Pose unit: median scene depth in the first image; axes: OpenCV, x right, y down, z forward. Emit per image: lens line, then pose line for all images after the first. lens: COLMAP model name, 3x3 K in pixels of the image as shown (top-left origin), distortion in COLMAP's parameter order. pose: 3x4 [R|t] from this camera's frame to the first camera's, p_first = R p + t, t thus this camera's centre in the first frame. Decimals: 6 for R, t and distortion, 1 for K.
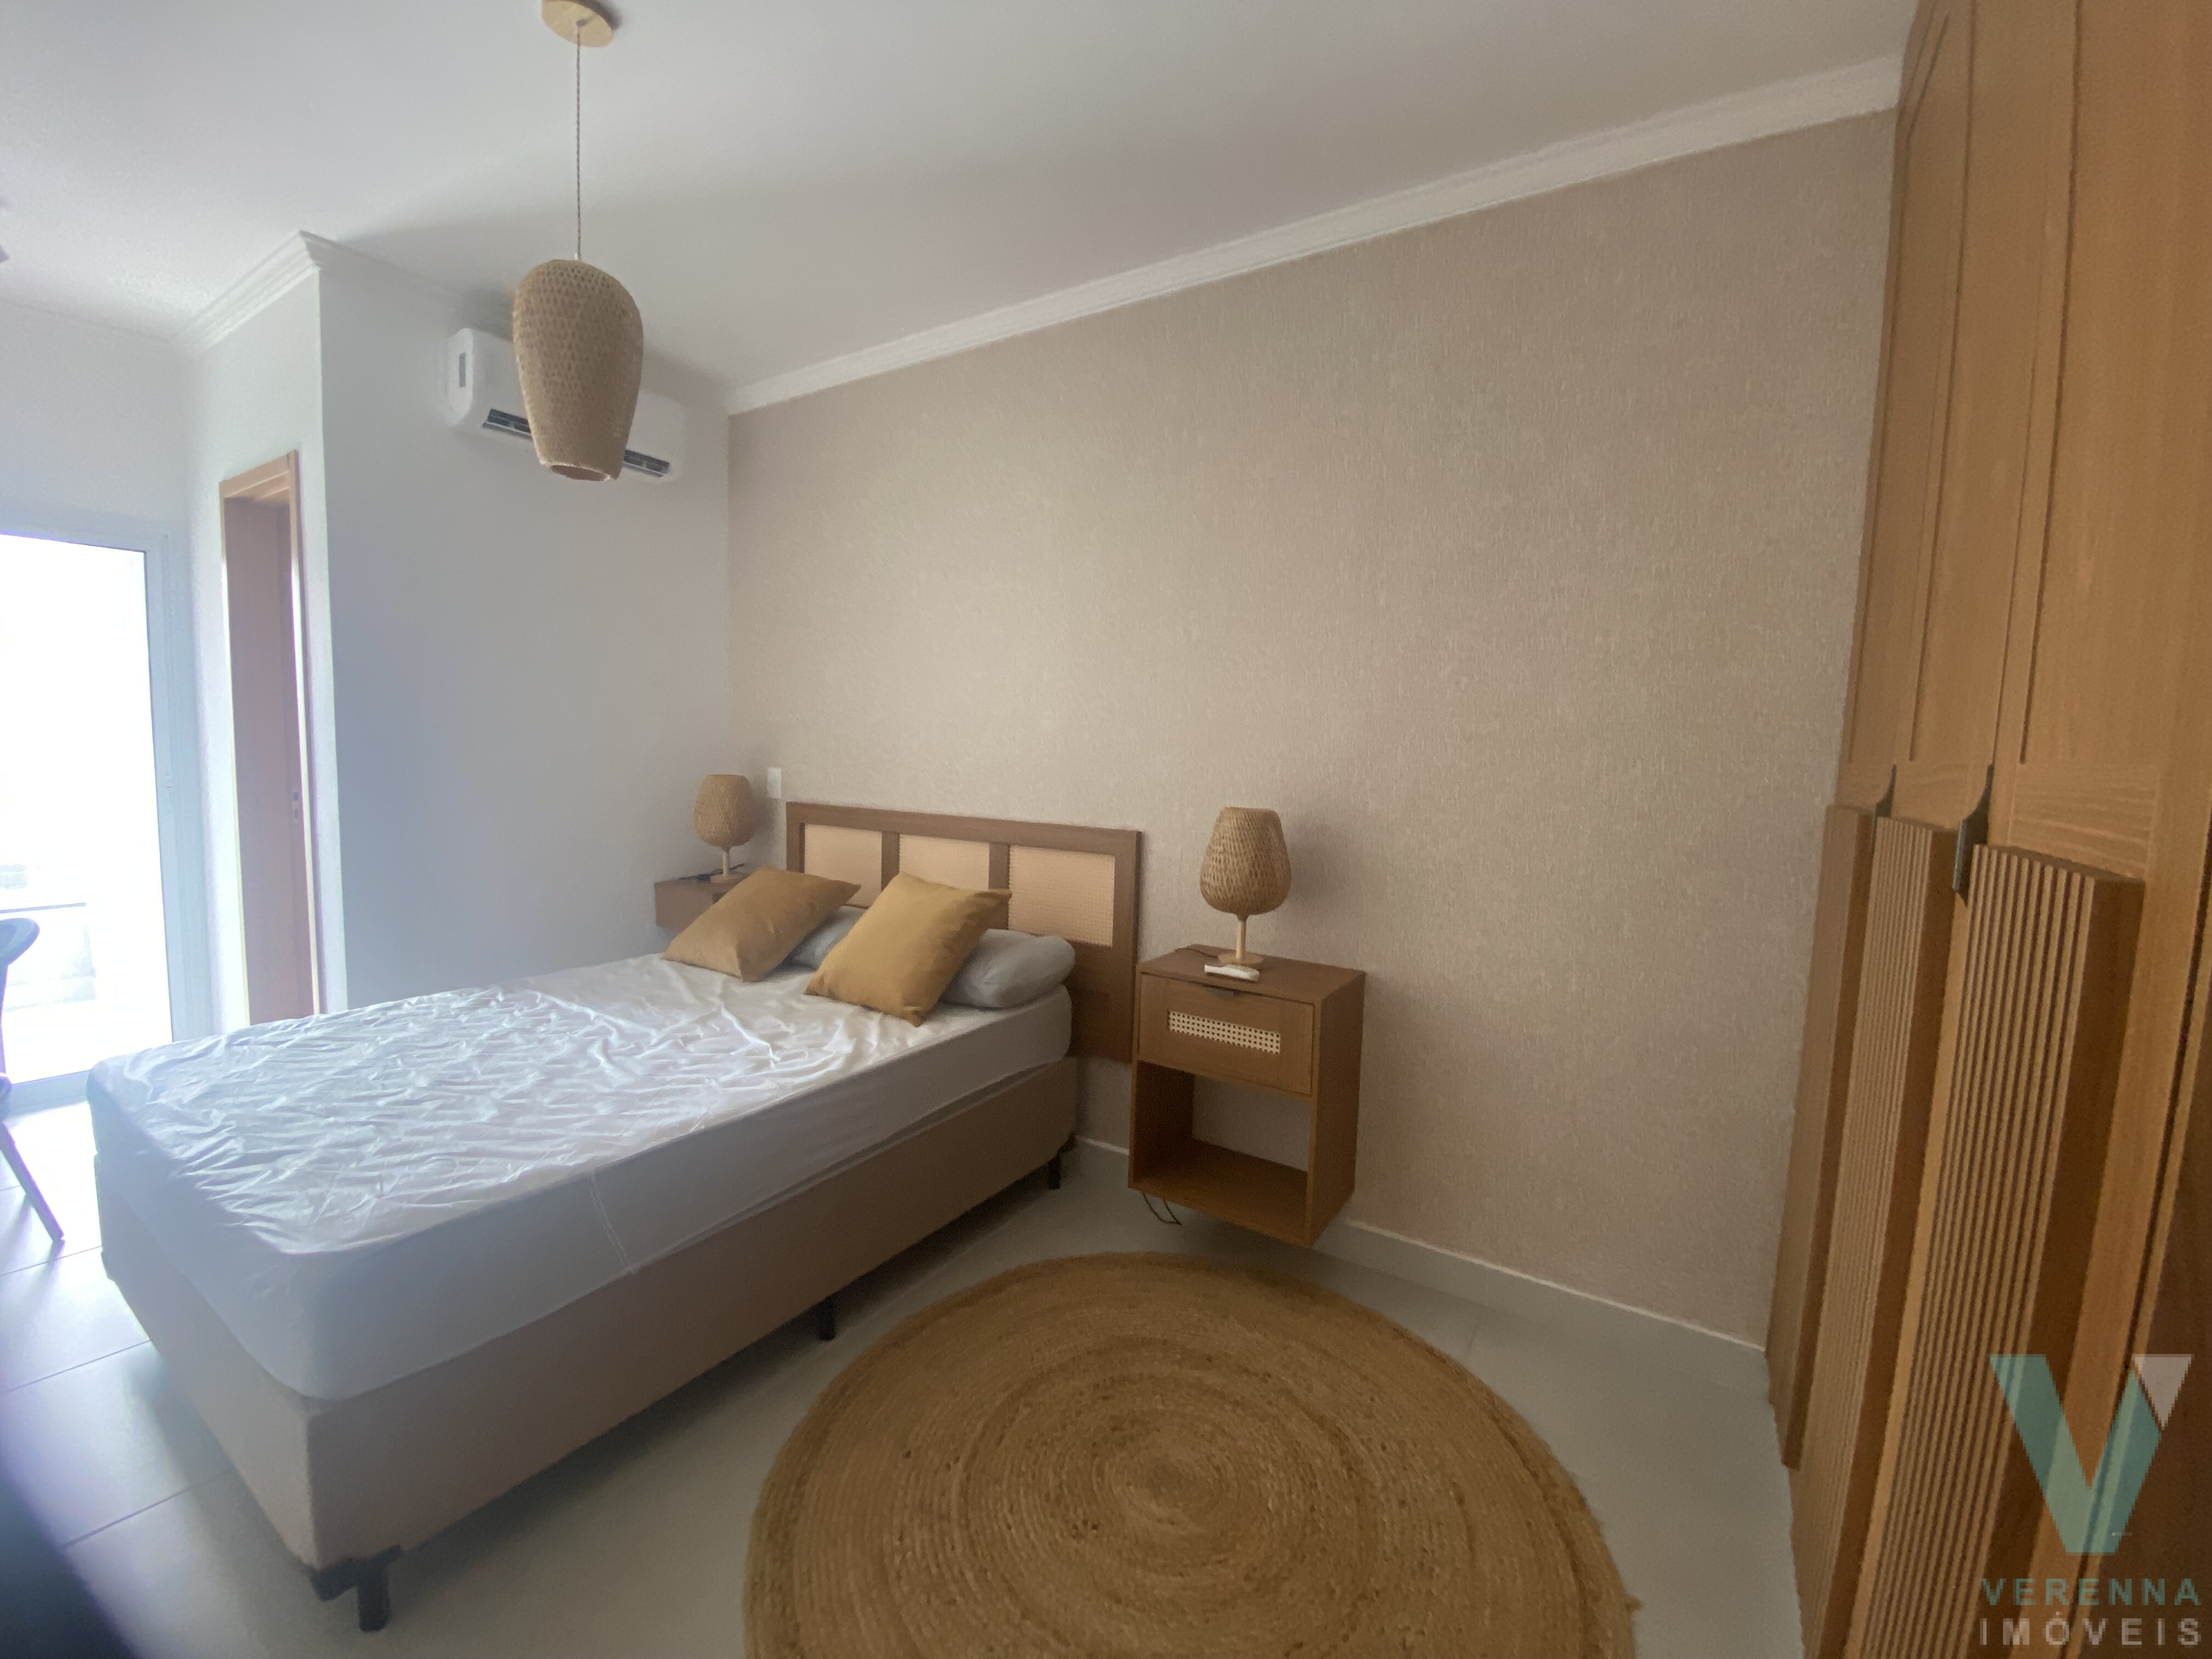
lens RADIAL K [[895.3, 0, 1105.5], [0, 895.3, 824.4], [0, 0, 1]] dist [0.023080, -0.019712]
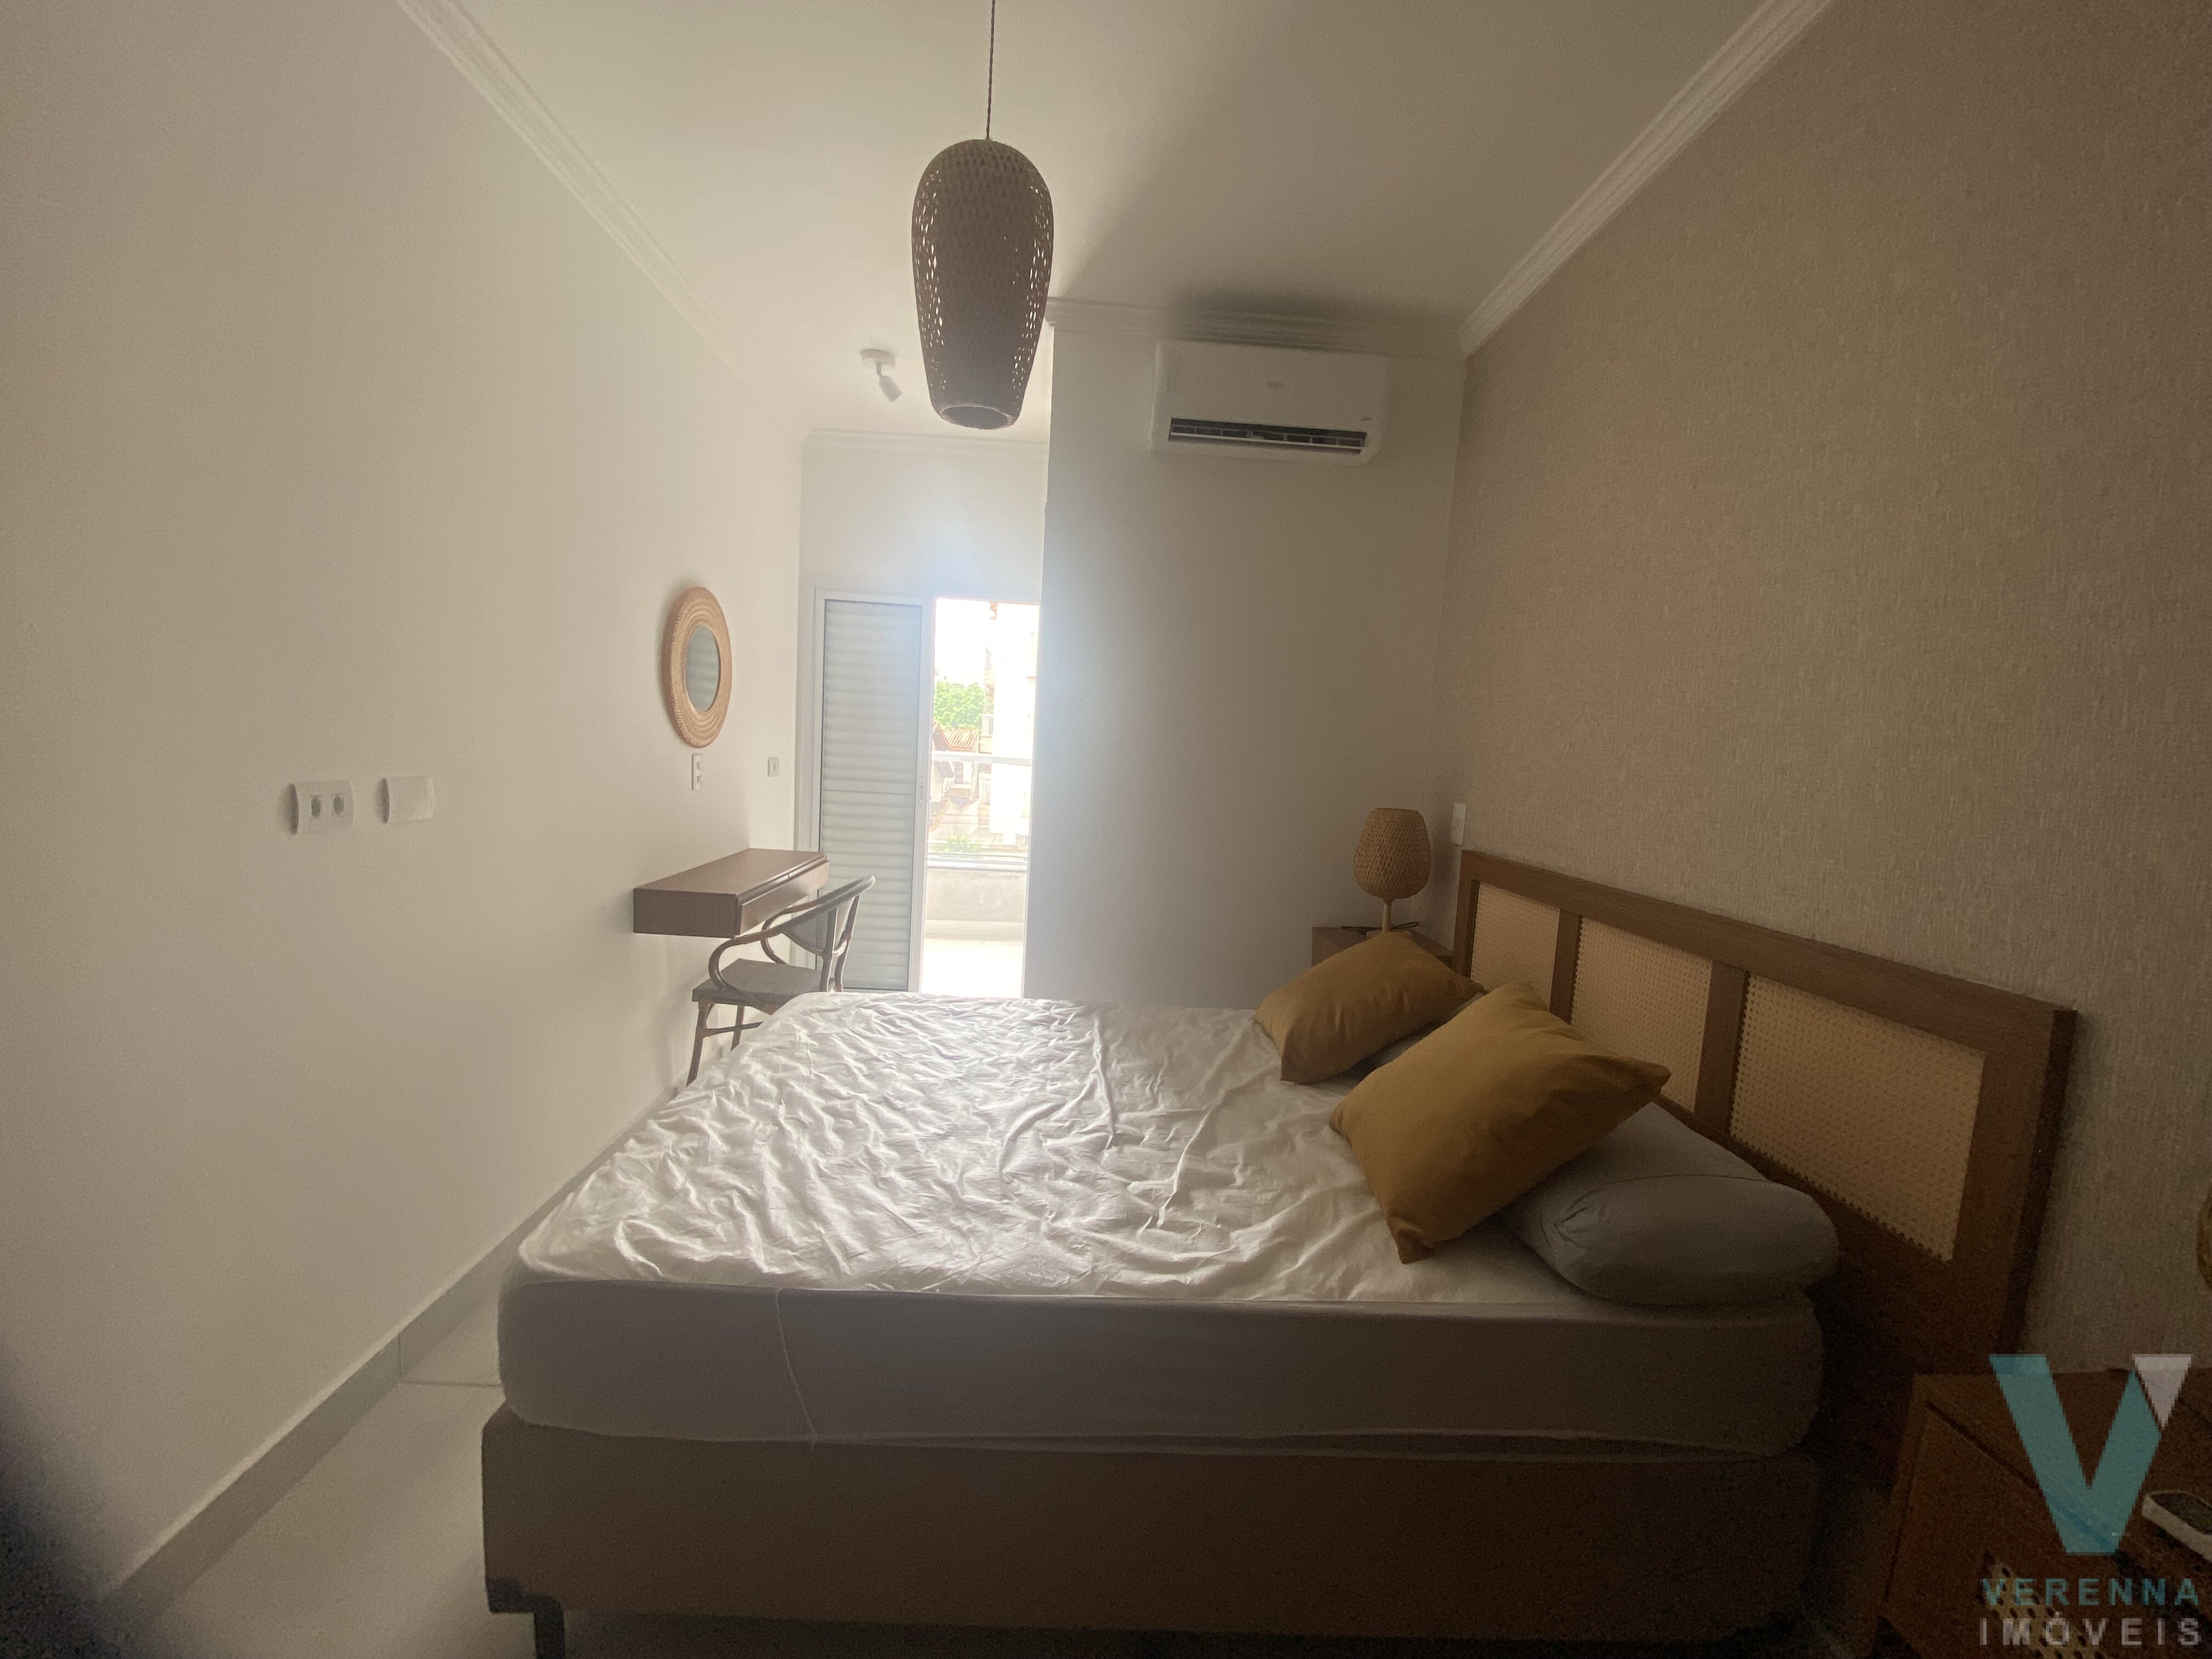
lens RADIAL K [[895.3, 0, 1105.5], [0, 895.3, 824.4], [0, 0, 1]] dist [0.023080, -0.019712]
pose [[0.568089, 0.076500, -0.819404, 0.133845], [-0.109173, 0.993876, 0.017099, -0.040195], [0.815694, 0.079743, 0.572961, 0.518594]]
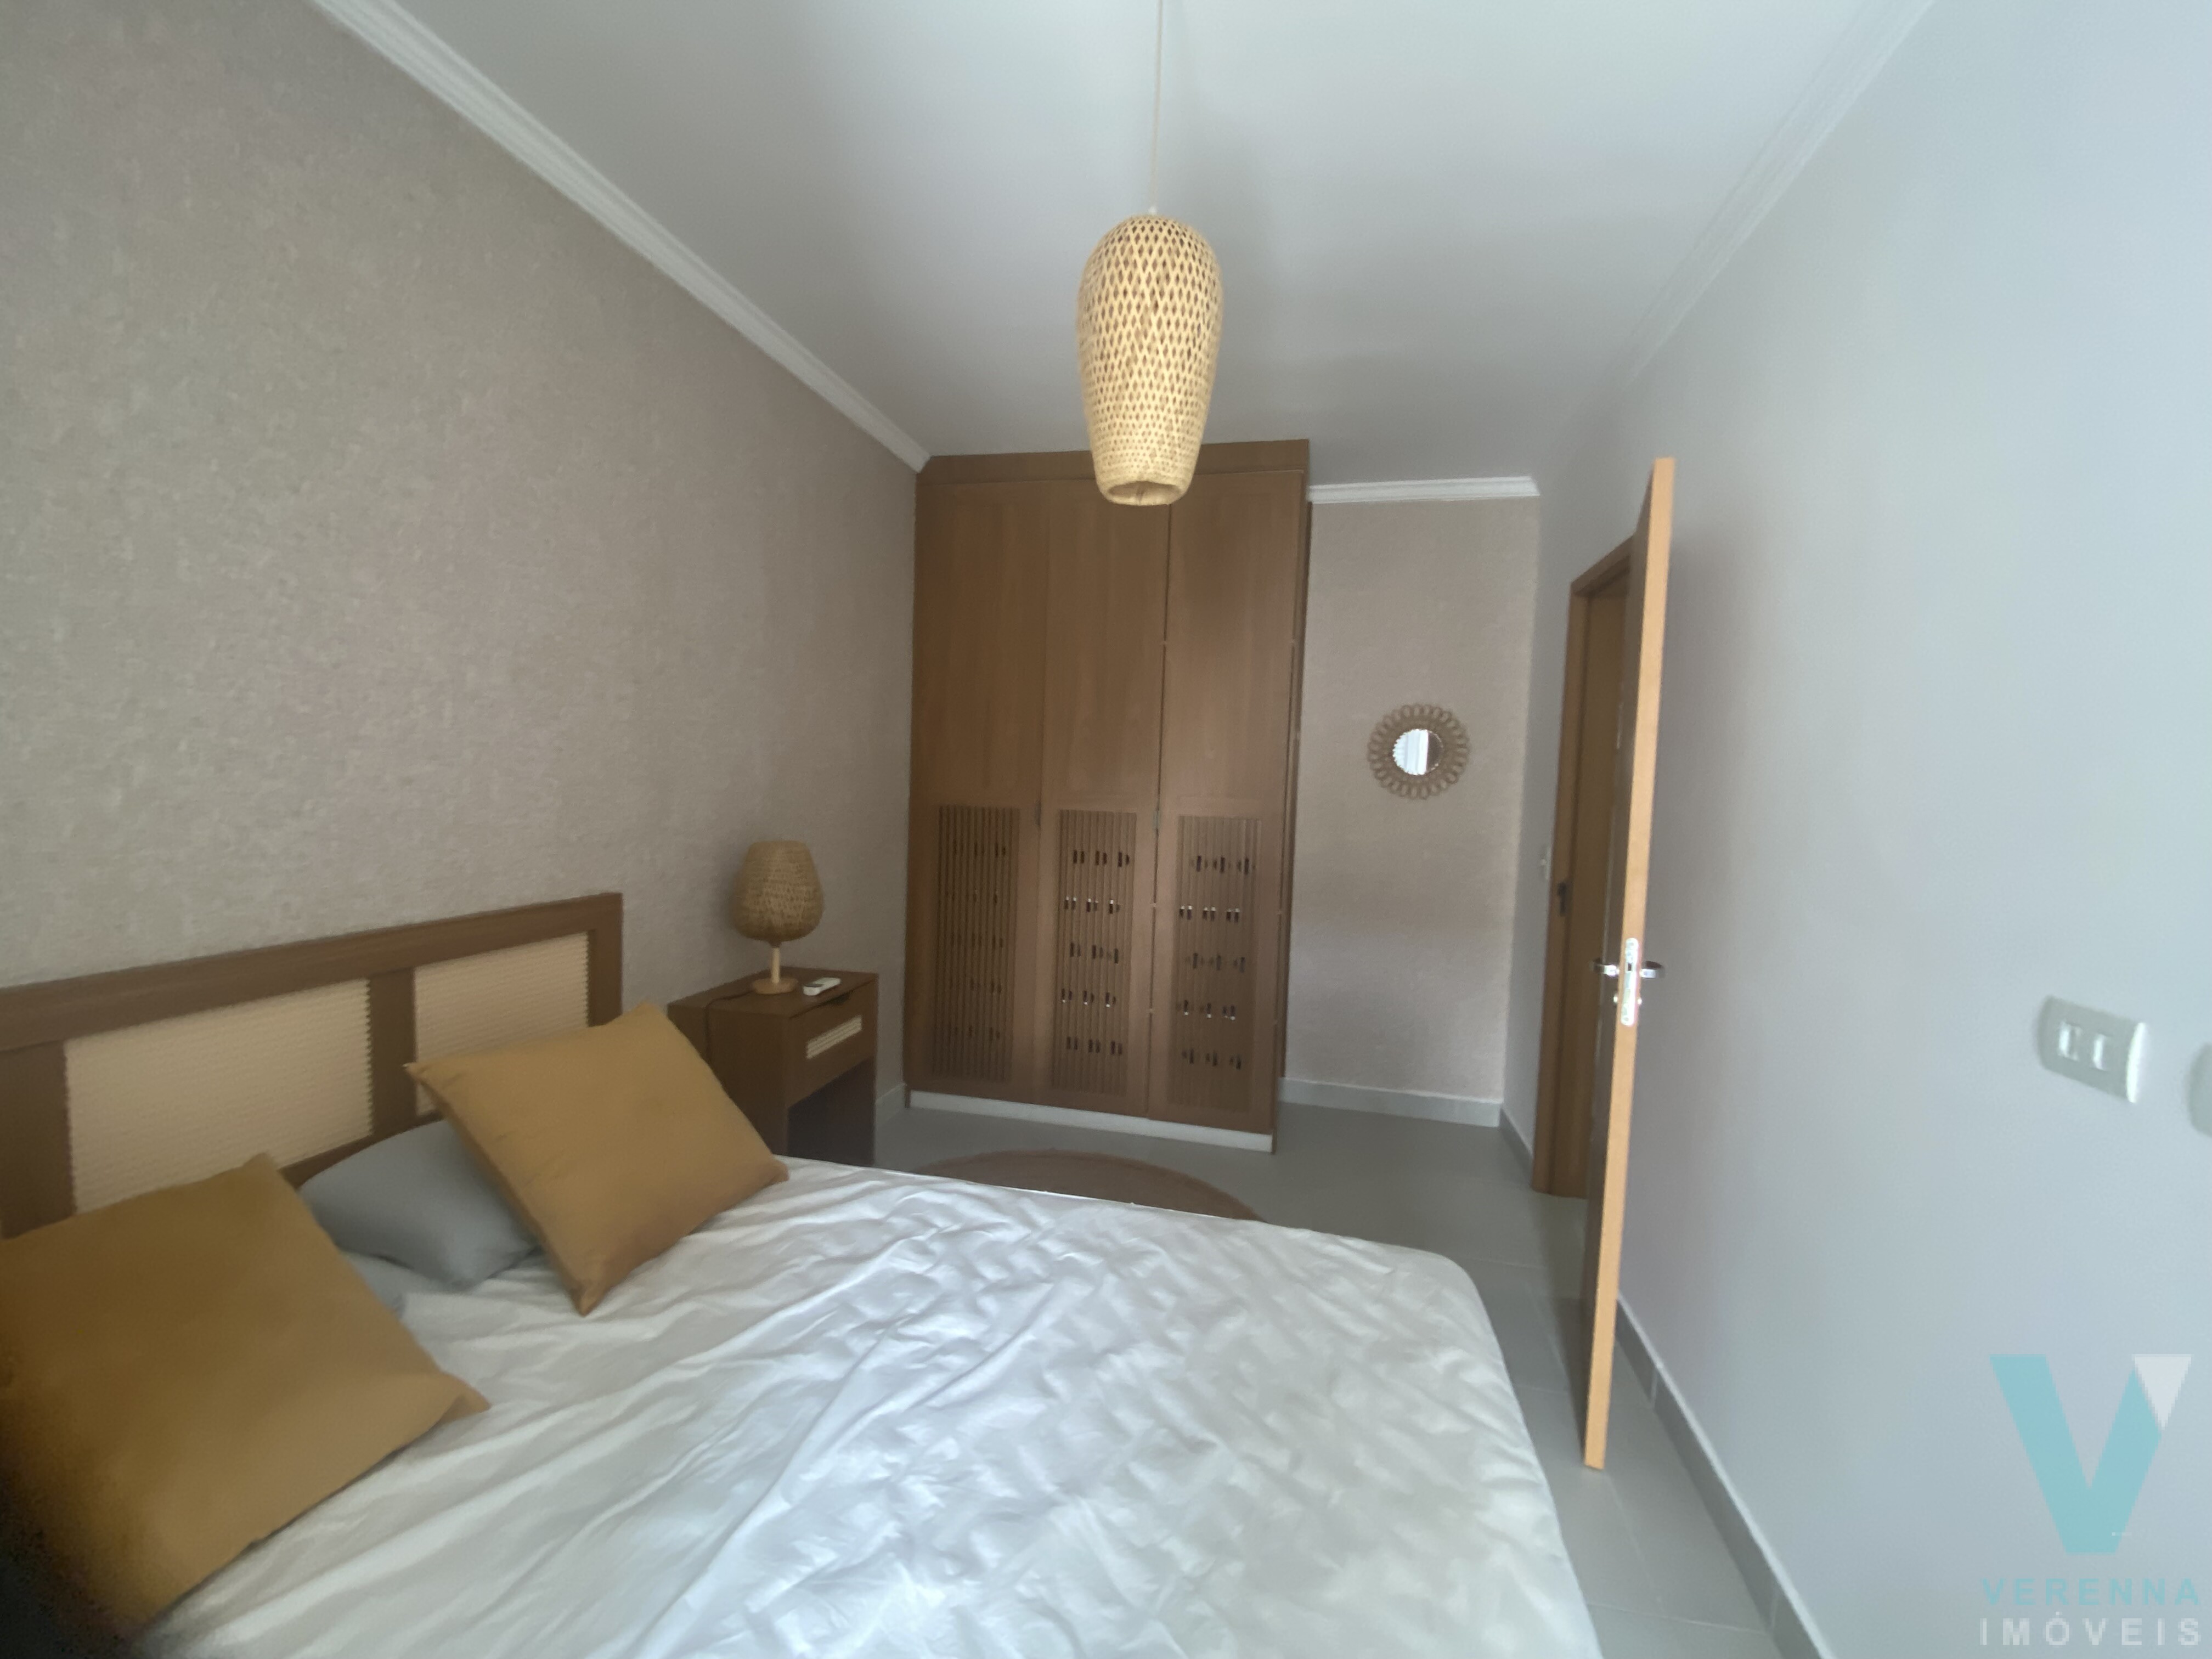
lens RADIAL K [[895.3, 0, 1105.5], [0, 895.3, 824.4], [0, 0, 1]] dist [0.023080, -0.019712]
pose [[-0.325625, -0.089881, 0.941217, -1.031720], [0.035972, 0.993573, 0.107326, -0.148686], [-0.944814, 0.068806, -0.320299, 1.013486]]
